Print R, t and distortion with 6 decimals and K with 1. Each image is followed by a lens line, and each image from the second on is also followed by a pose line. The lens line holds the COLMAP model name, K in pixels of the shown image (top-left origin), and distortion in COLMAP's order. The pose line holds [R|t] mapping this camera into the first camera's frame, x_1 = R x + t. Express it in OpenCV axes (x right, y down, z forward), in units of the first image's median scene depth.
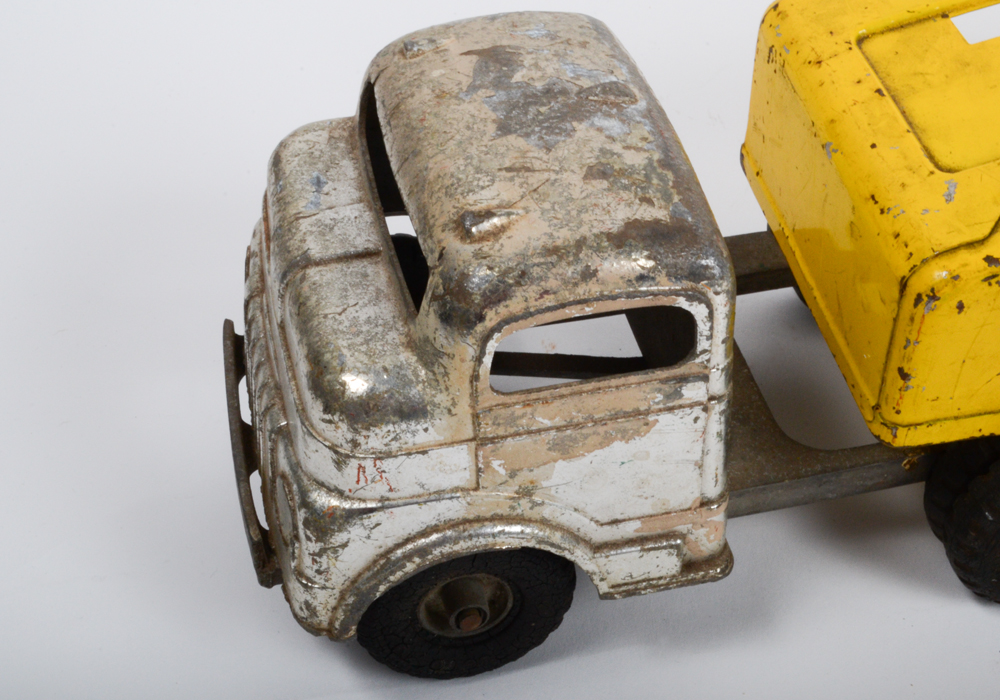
lens RADIAL K [[1541.9, 0, 499.9], [0, 1541.9, 350.3], [0, 0, 1]] dist [-0.029315, 0.000000]
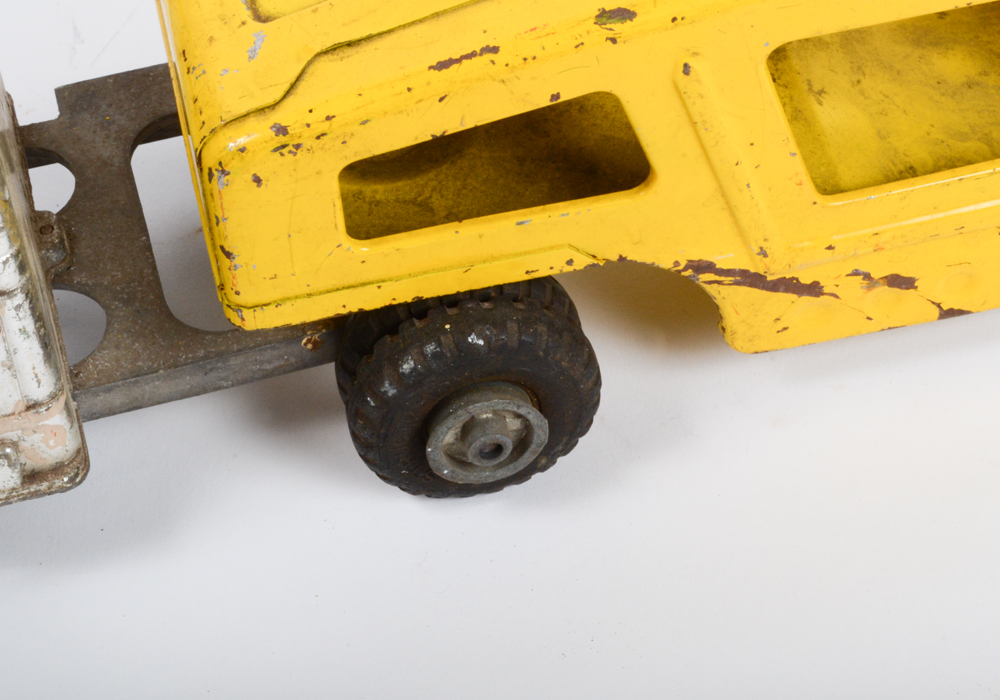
lens RADIAL K [[2482.5, 0, 499.9], [0, 2482.5, 350.5], [0, 0, 1]] dist [0.018386, 0.000000]
pose [[0.997927, -0.055162, 0.033146, 0.355691], [0.051394, 0.993100, 0.105411, -0.068917], [-0.038732, -0.103489, 0.993876, -0.423176]]
